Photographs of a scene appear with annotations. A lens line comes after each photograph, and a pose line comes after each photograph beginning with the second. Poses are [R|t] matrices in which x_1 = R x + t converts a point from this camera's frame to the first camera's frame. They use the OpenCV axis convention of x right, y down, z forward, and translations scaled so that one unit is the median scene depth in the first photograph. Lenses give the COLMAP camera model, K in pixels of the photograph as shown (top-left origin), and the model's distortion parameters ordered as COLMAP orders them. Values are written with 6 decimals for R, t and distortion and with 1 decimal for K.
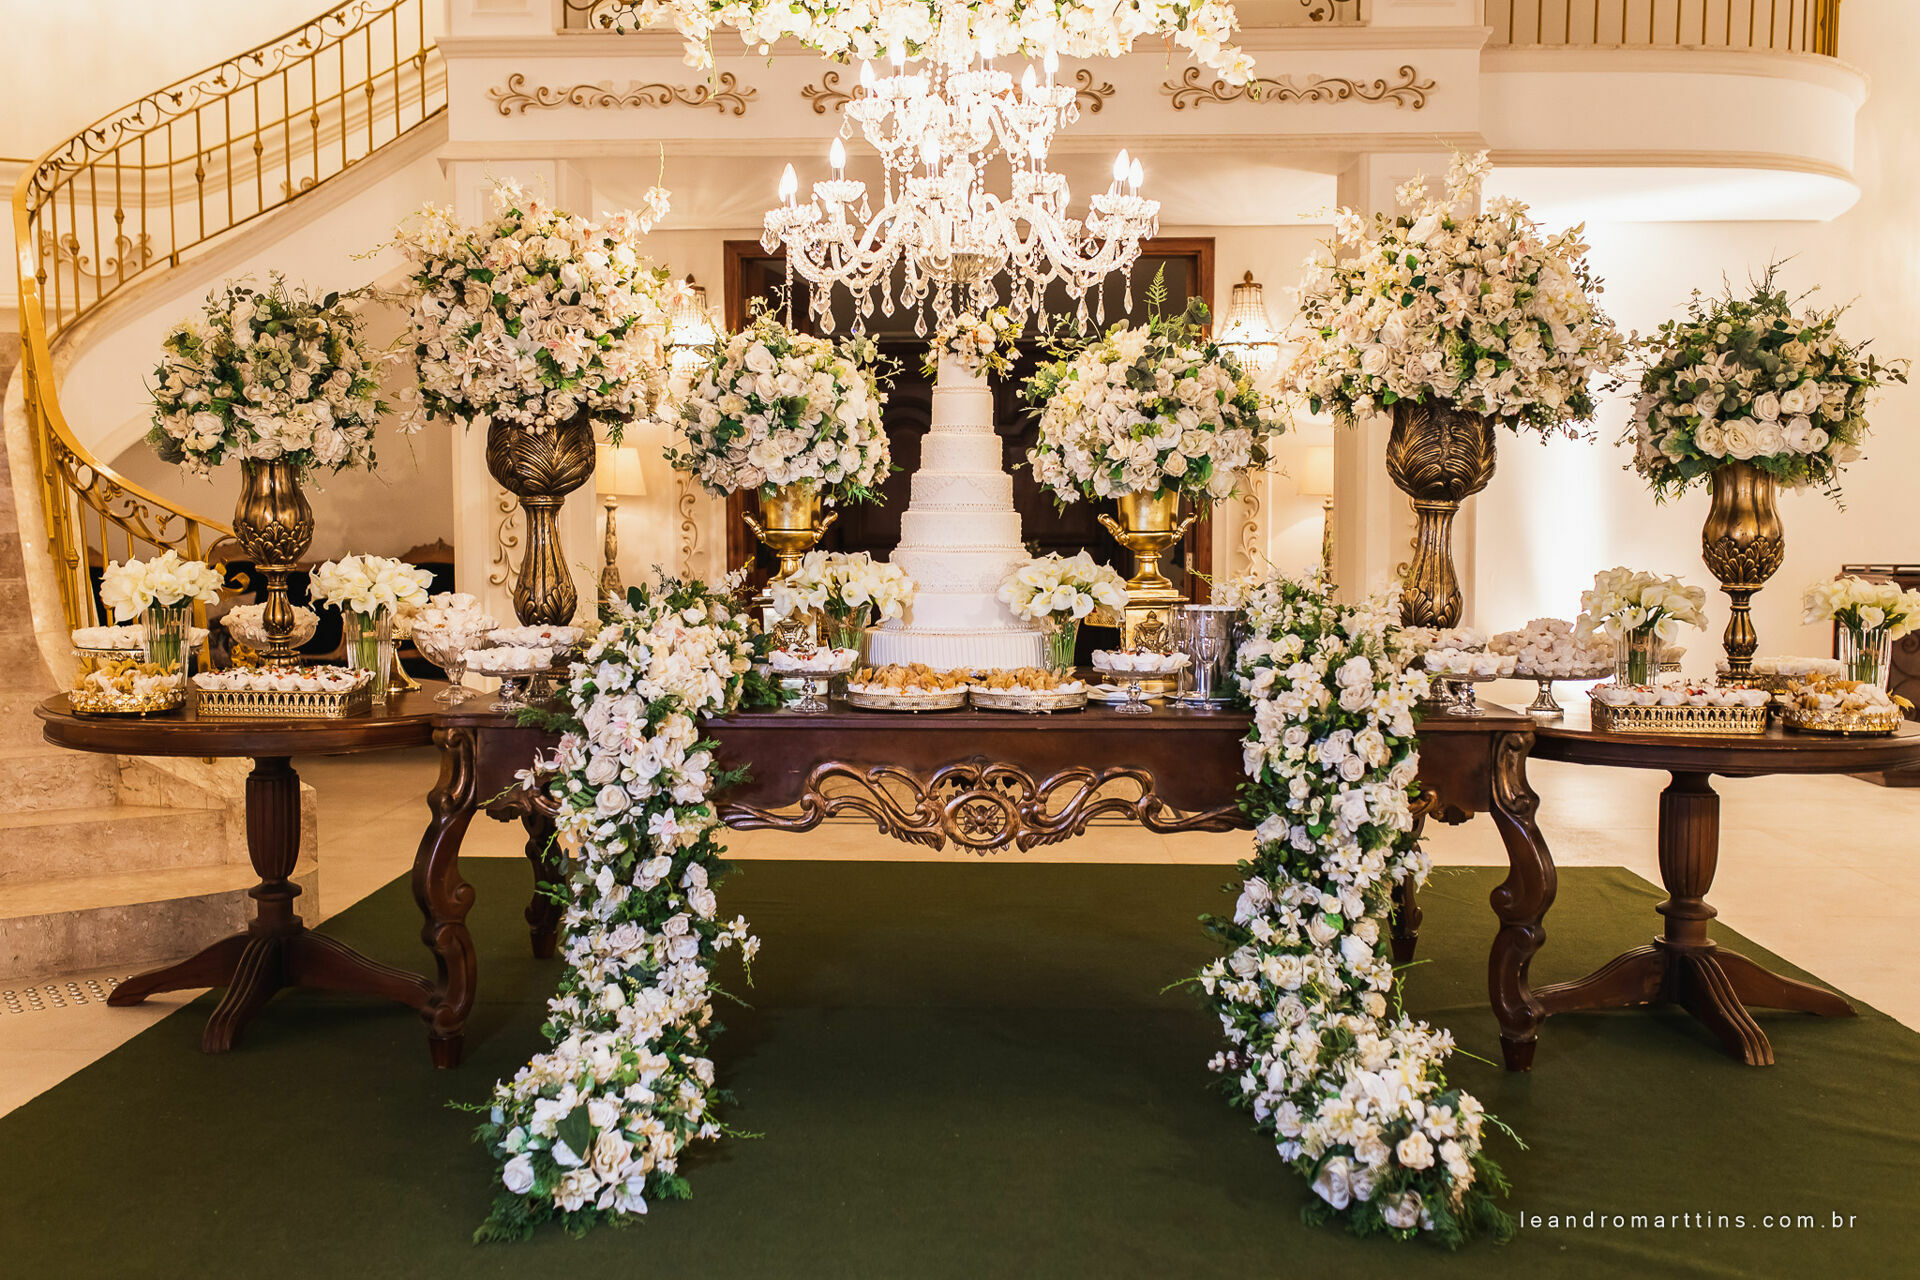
lens RADIAL K [[1873.9, 0, 953.3], [0, 1873.9, 670.3], [0, 0, 1]] dist [0.001876, 0.000000]
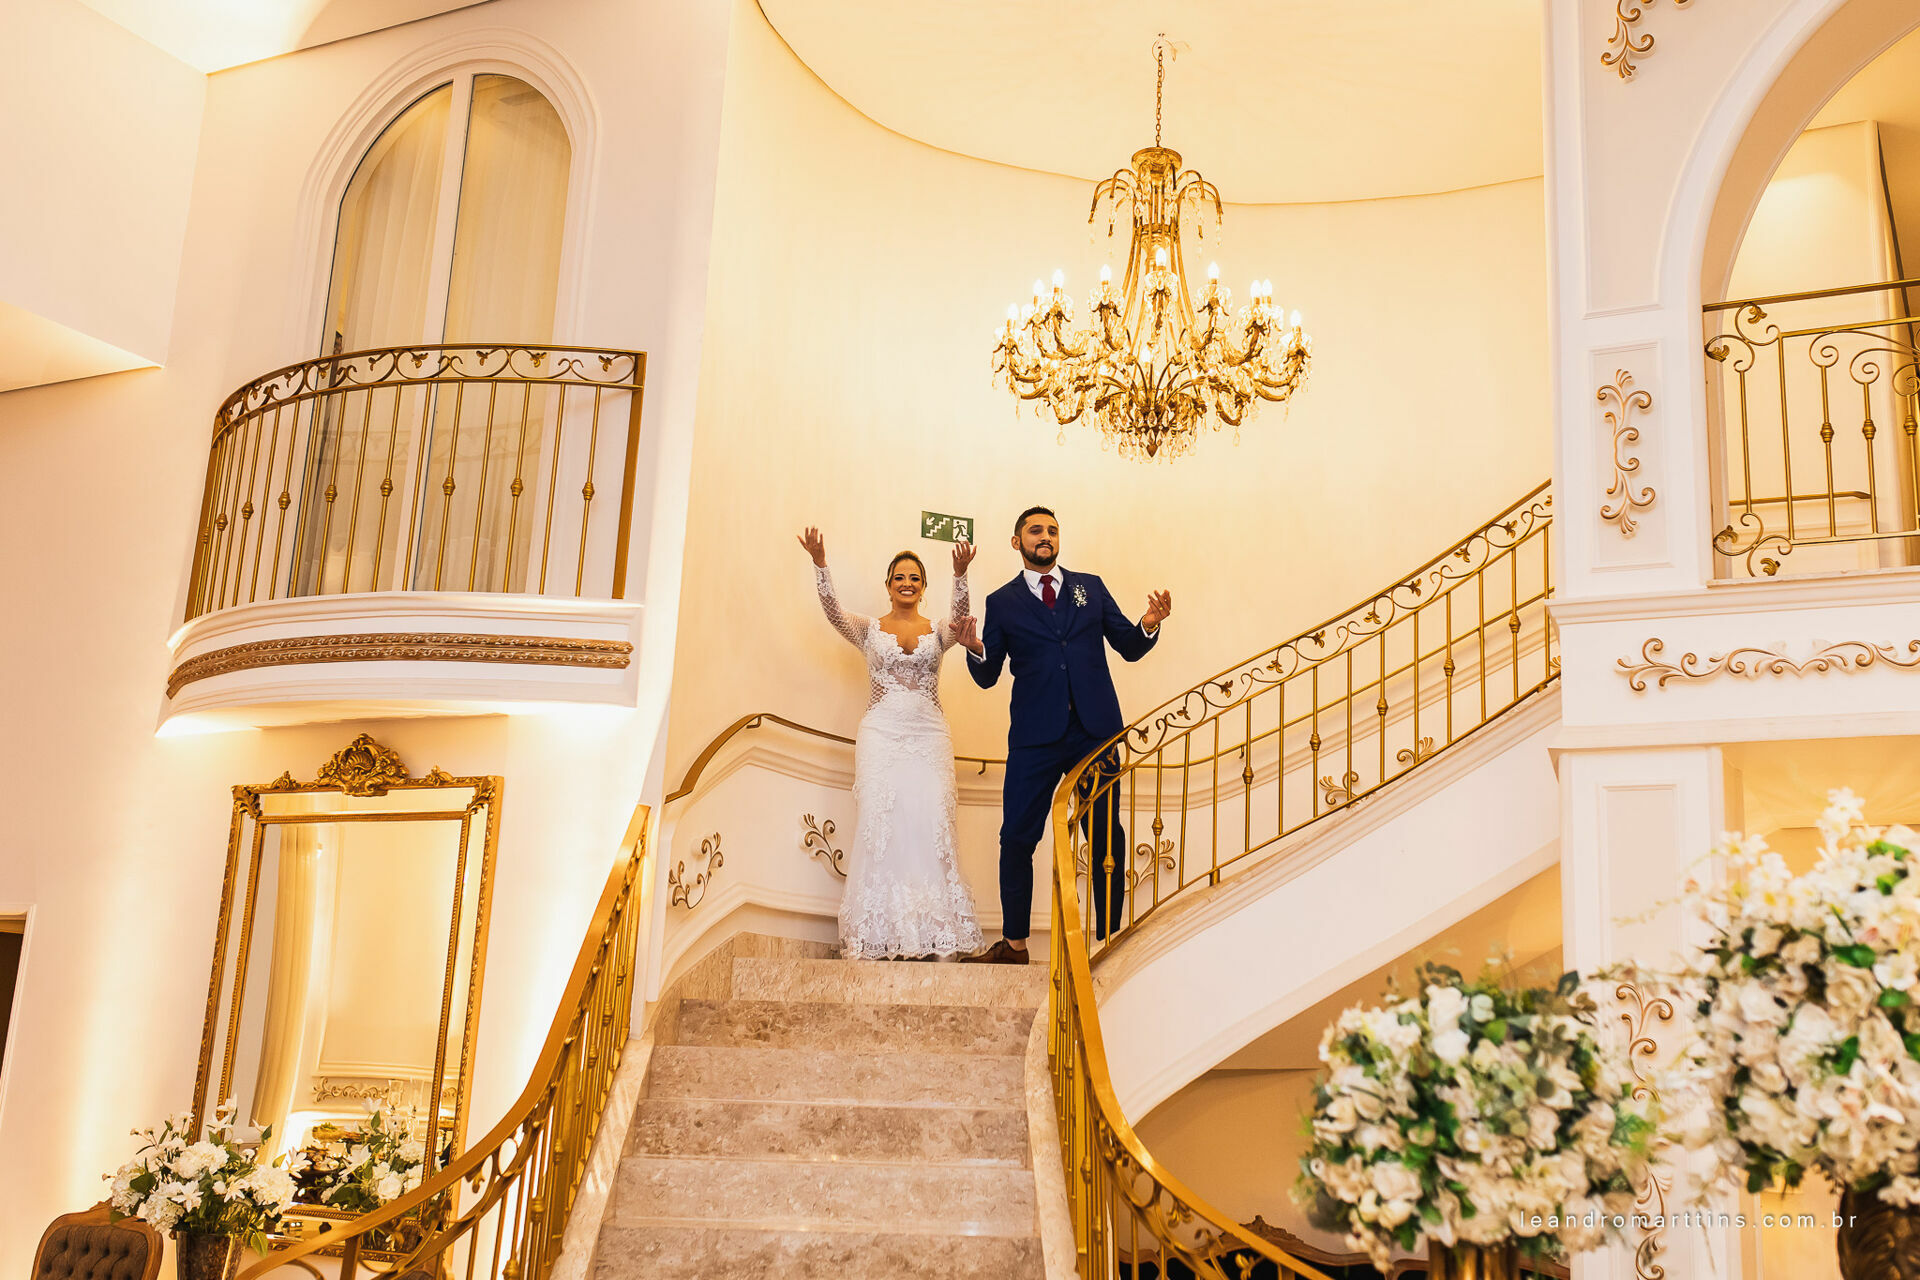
lens RADIAL K [[1873.9, 0, 961.3], [0, 1873.9, 638.6], [0, 0, 1]] dist [0.001876, 0.000000]
pose [[0.903152, -0.052980, -0.426040, -0.245825], [-0.080769, 0.953669, -0.289815, -0.109531], [0.421655, 0.296158, 0.857028, 0.332926]]
